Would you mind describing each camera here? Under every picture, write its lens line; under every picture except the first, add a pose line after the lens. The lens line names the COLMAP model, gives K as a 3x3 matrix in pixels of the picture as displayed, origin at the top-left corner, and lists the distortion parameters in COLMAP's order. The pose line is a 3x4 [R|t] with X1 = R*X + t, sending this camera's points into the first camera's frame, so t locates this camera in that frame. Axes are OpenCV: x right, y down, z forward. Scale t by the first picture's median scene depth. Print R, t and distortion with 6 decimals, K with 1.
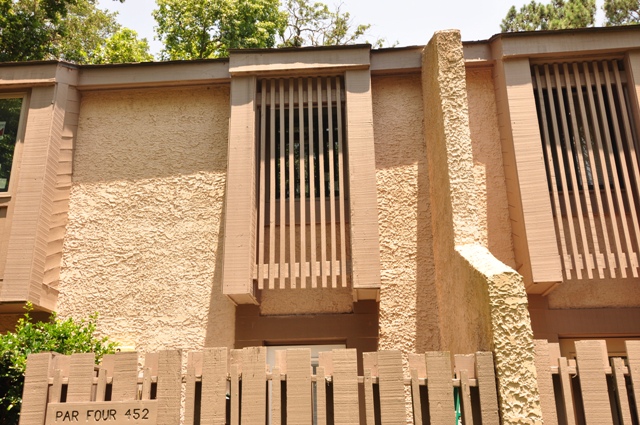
lens RADIAL K [[623.5, 0, 320.5], [0, 623.5, 211.1], [0, 0, 1]] dist [0.029216, 0.000000]
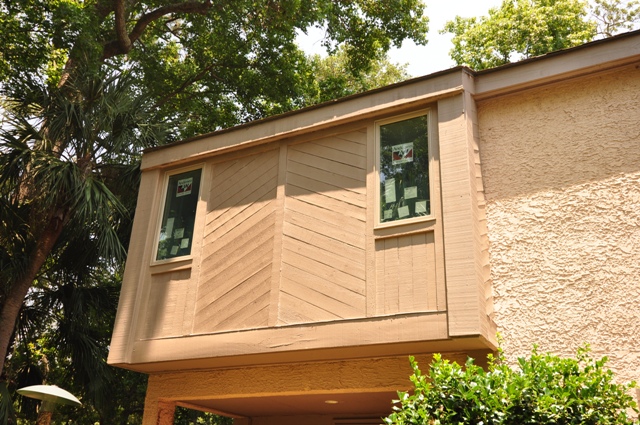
lens RADIAL K [[623.5, 0, 318.9], [0, 623.5, 212.9], [0, 0, 1]] dist [0.029216, 0.000000]
pose [[0.914156, -0.115879, -0.388446, -0.277201], [0.081782, 0.991287, -0.103252, 0.043189], [0.397026, 0.062621, 0.915668, 0.110461]]
